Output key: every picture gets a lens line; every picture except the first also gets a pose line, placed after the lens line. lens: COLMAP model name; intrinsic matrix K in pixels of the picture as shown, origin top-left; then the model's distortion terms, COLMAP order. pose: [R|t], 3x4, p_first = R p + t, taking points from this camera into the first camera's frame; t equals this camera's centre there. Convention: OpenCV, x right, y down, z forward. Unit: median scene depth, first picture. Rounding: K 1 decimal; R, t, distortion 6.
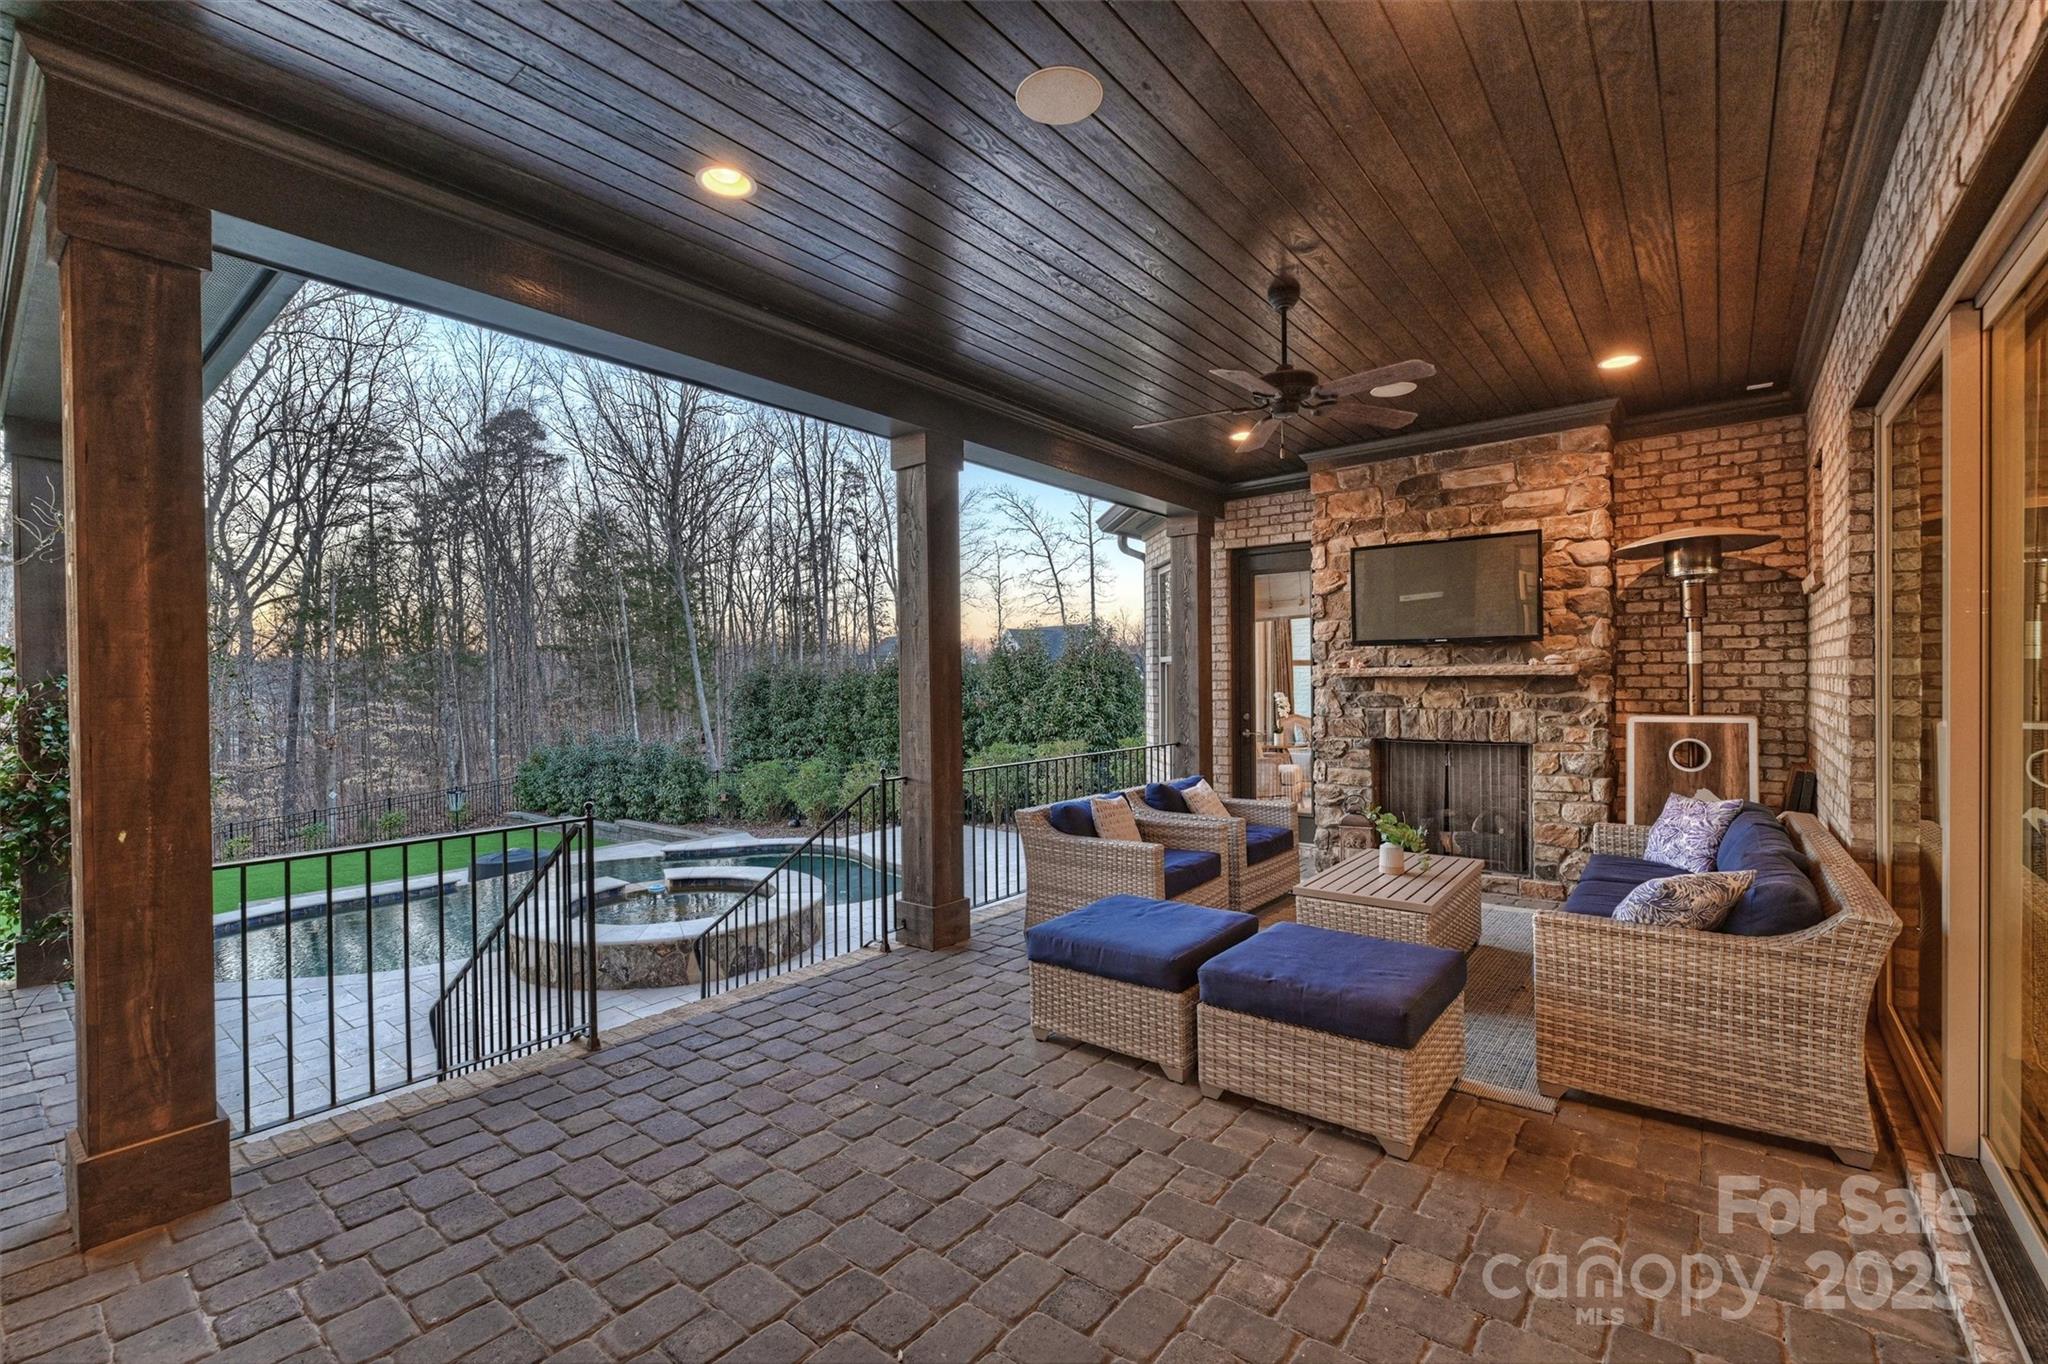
lens RADIAL K [[884.0, 0, 1024.8], [0, 884.0, 695.7], [0, 0, 1]] dist [-0.002703, -0.000017]
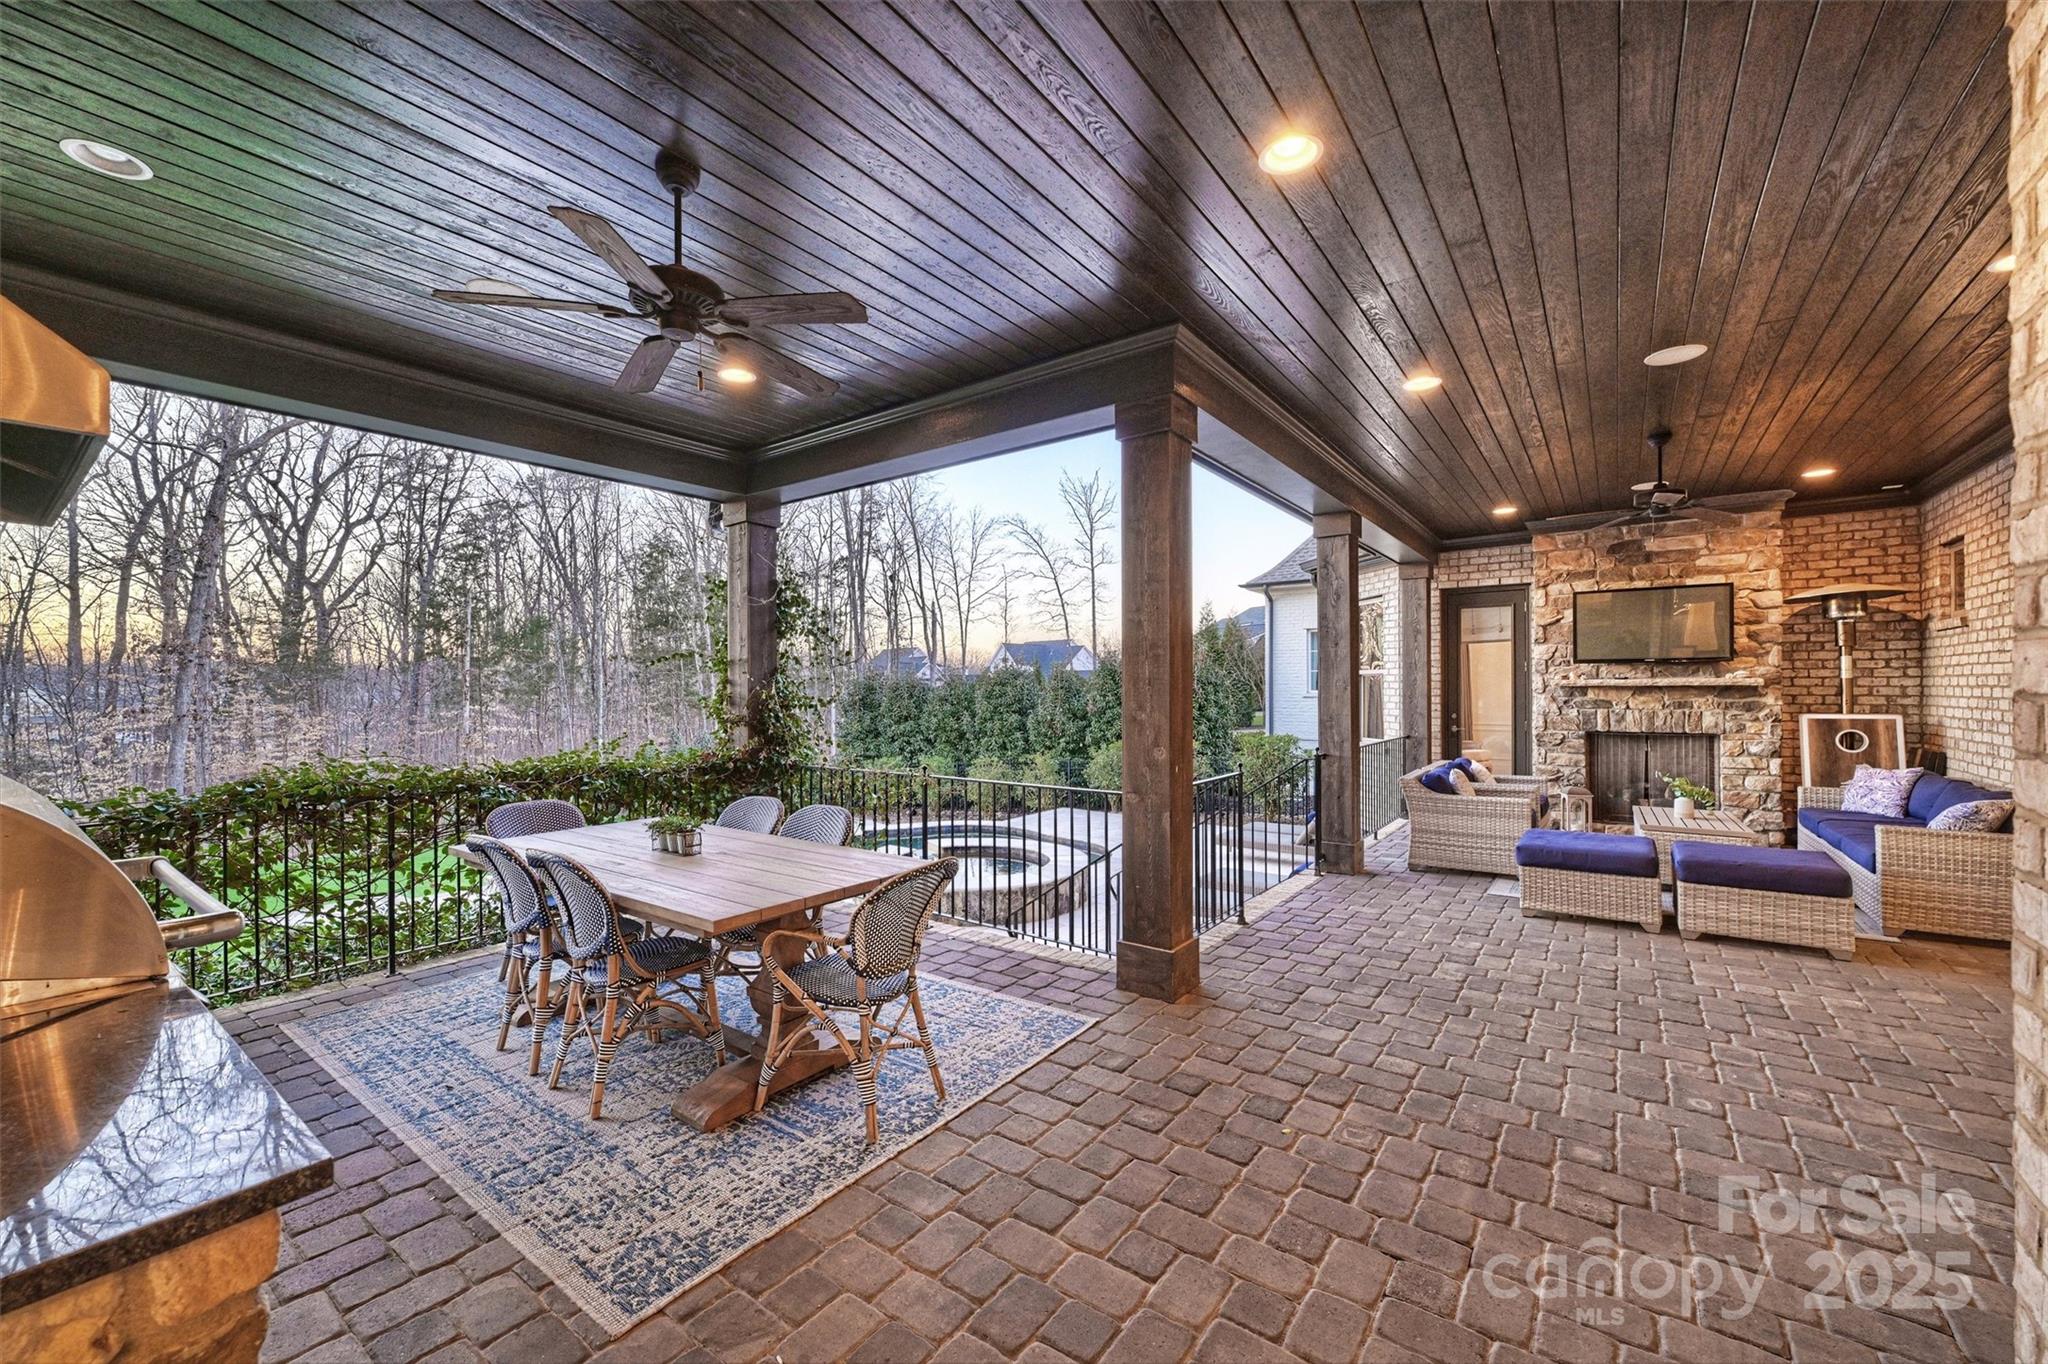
lens RADIAL K [[820.1, 0, 1026.9], [0, 820.1, 693.7], [0, 0, 1]] dist [0.002809, -0.000185]
pose [[0.999002, 0.007366, 0.044047, -0.596341], [-0.006755, 0.999879, -0.014012, 0.015964], [-0.044145, 0.013700, 0.998931, -0.261206]]
